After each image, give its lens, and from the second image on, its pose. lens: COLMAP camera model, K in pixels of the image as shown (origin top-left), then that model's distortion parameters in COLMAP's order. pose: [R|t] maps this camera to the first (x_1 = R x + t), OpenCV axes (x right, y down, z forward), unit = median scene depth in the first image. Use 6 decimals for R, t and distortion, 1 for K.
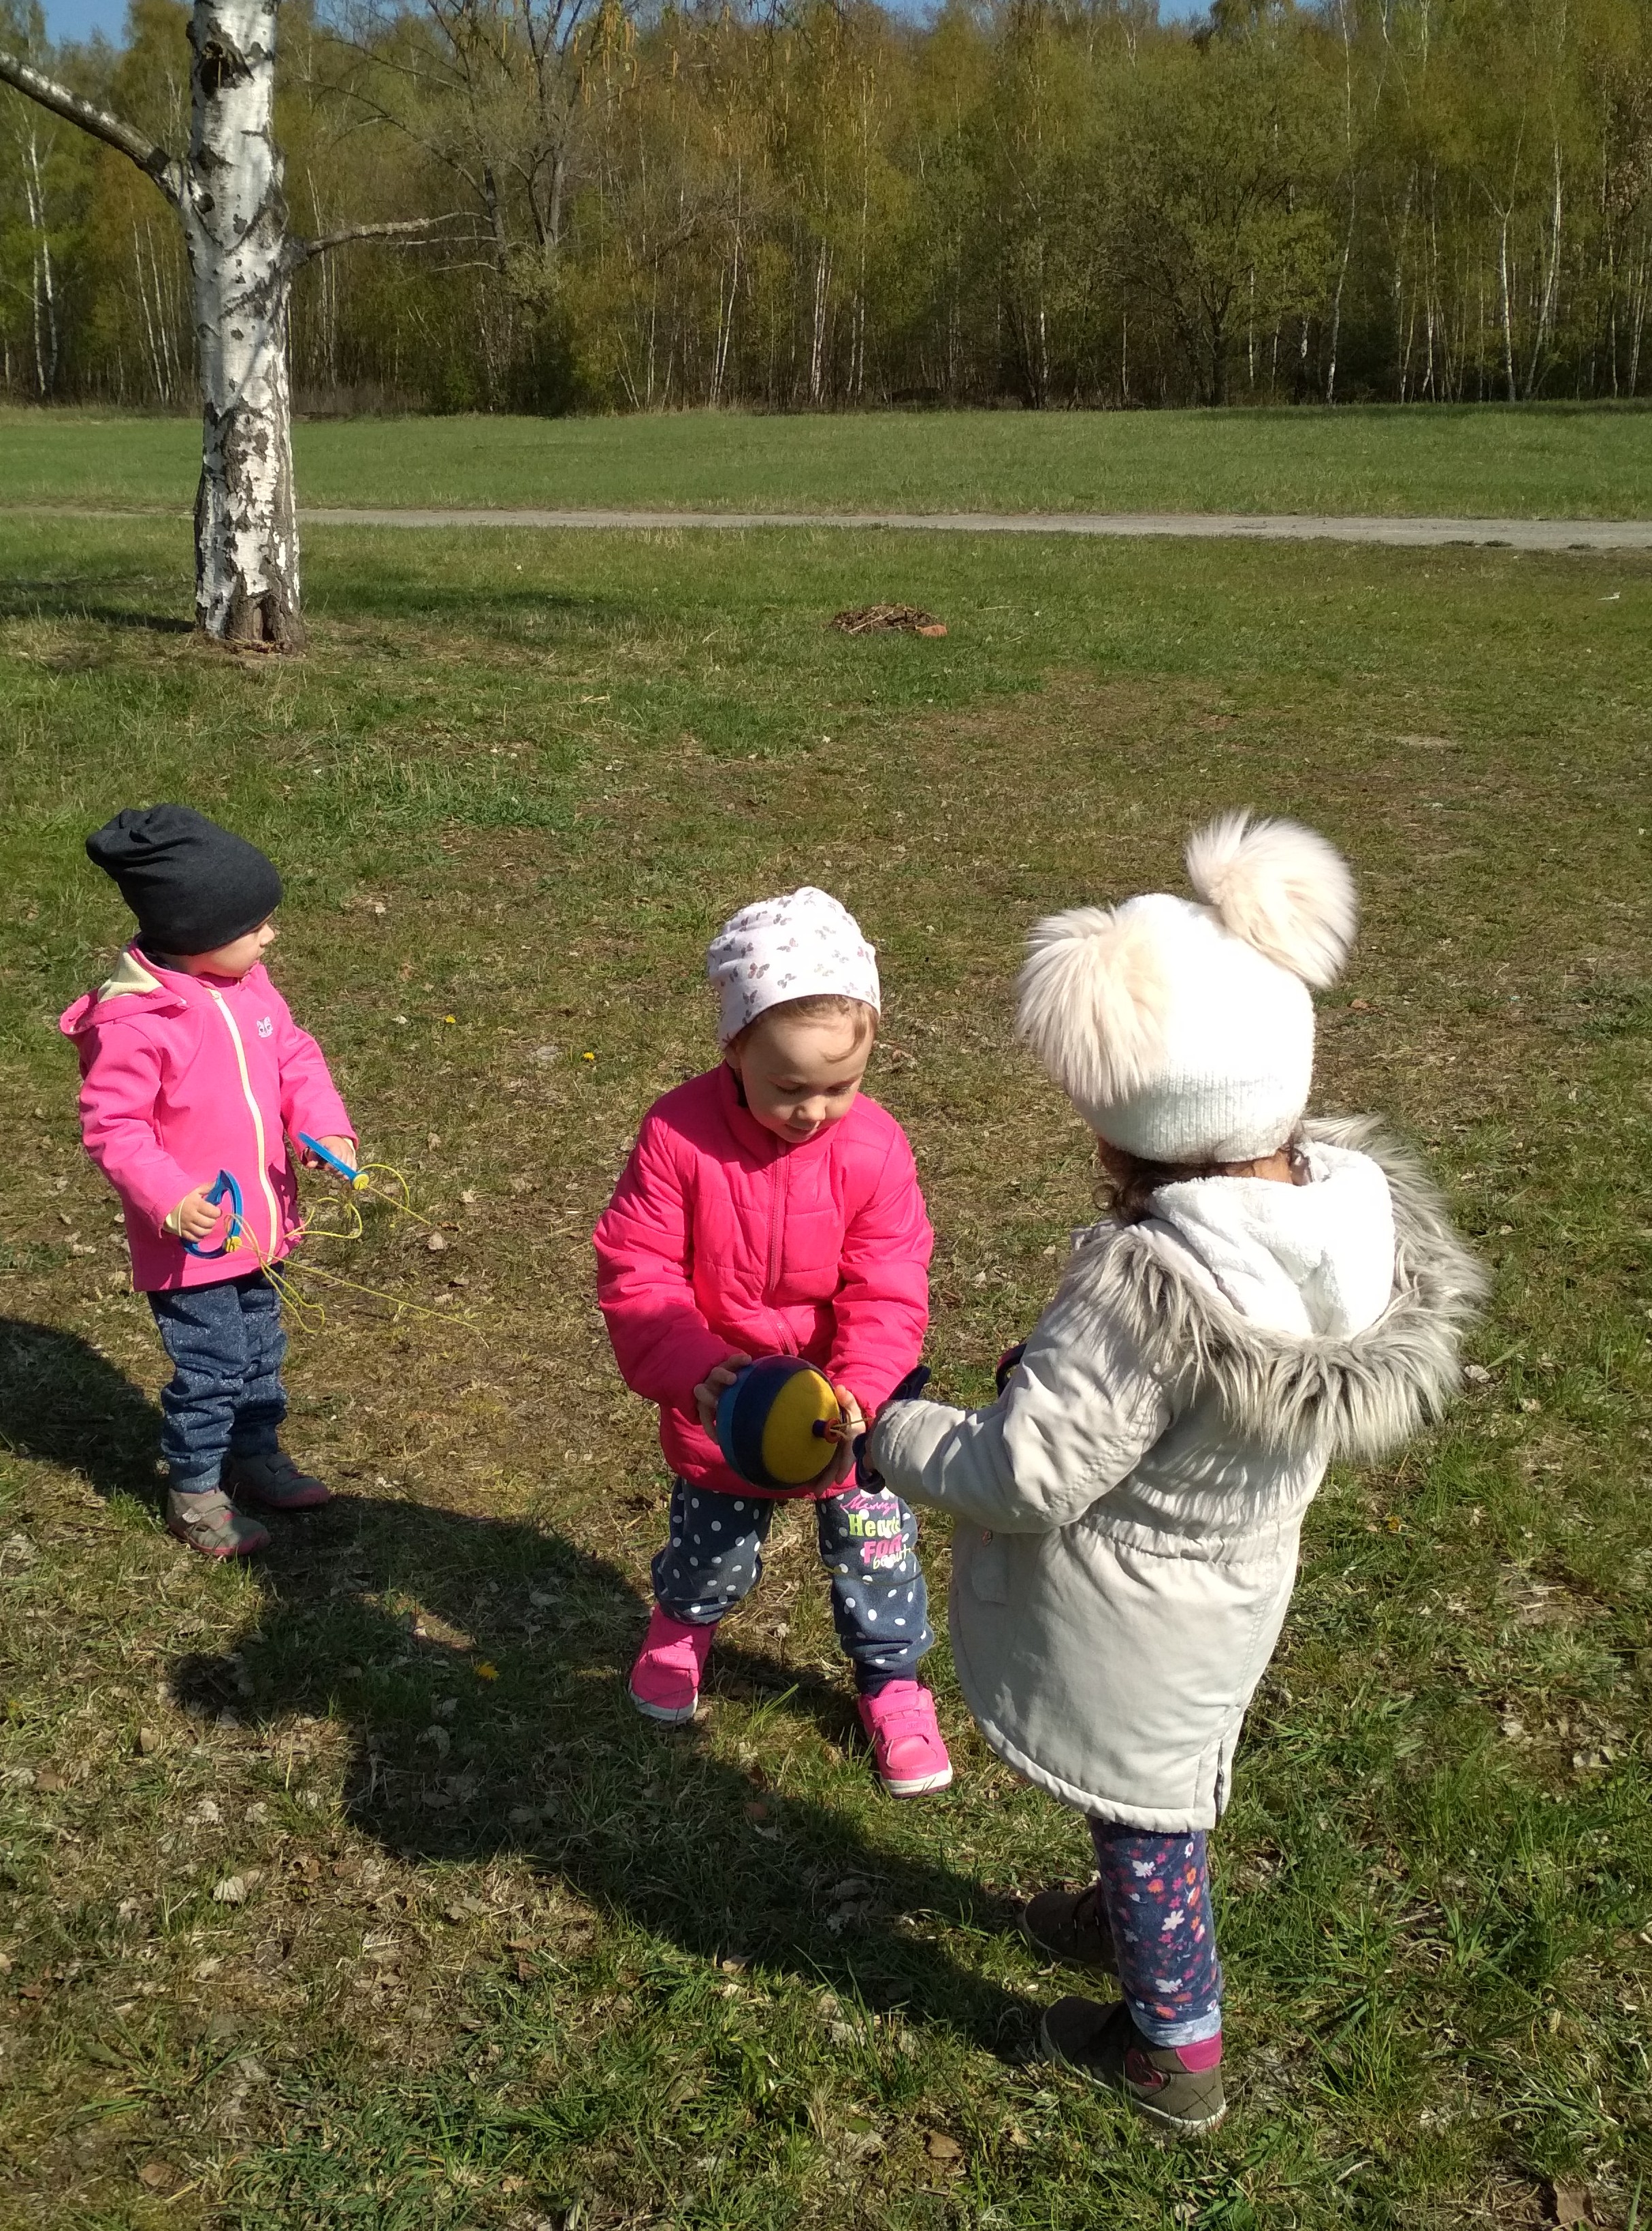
lens RADIAL K [[2813.6, 0, 718.3], [0, 2813.6, 1018.6], [0, 0, 1]] dist [0.184430, -0.615009]
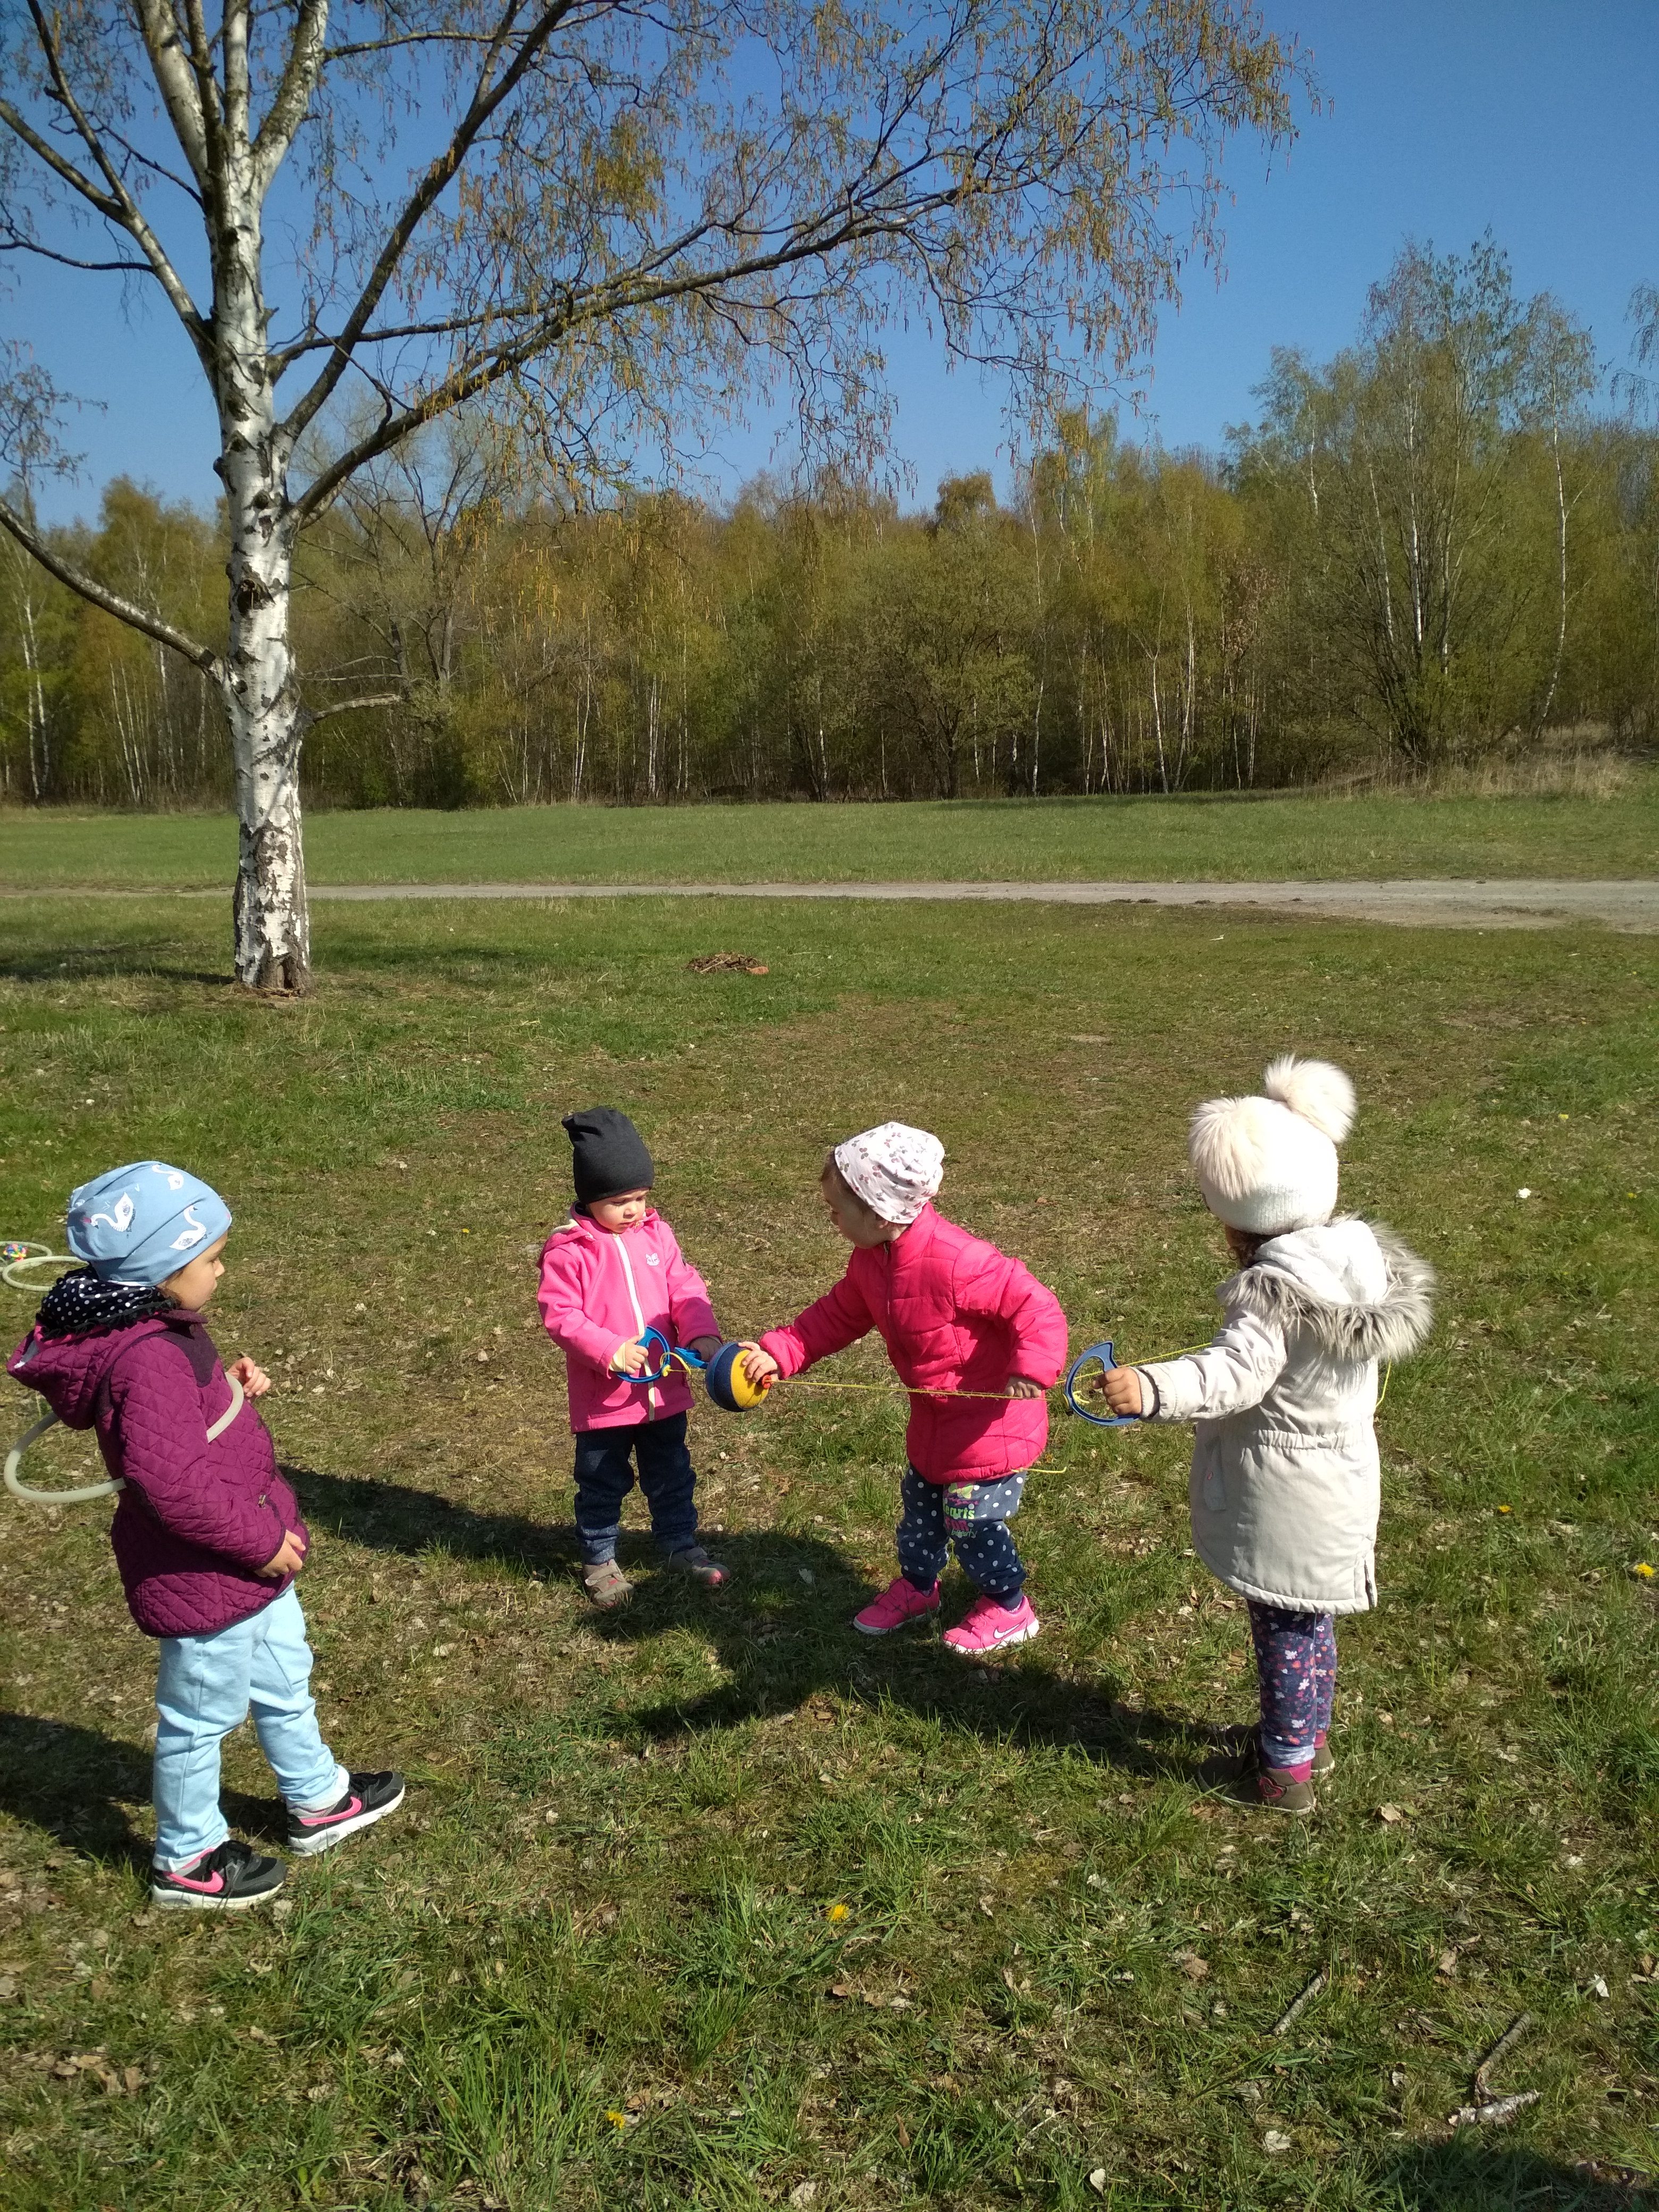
lens RADIAL K [[2530.0, 0, 829.5], [0, 2530.0, 1106.0], [0, 0, 1]] dist [0.135001, 0.000230]
pose [[0.993187, -0.028783, 0.112920, -0.036276], [0.037582, 0.996355, -0.076584, 0.031920], [-0.110304, 0.080306, 0.990648, -0.278232]]
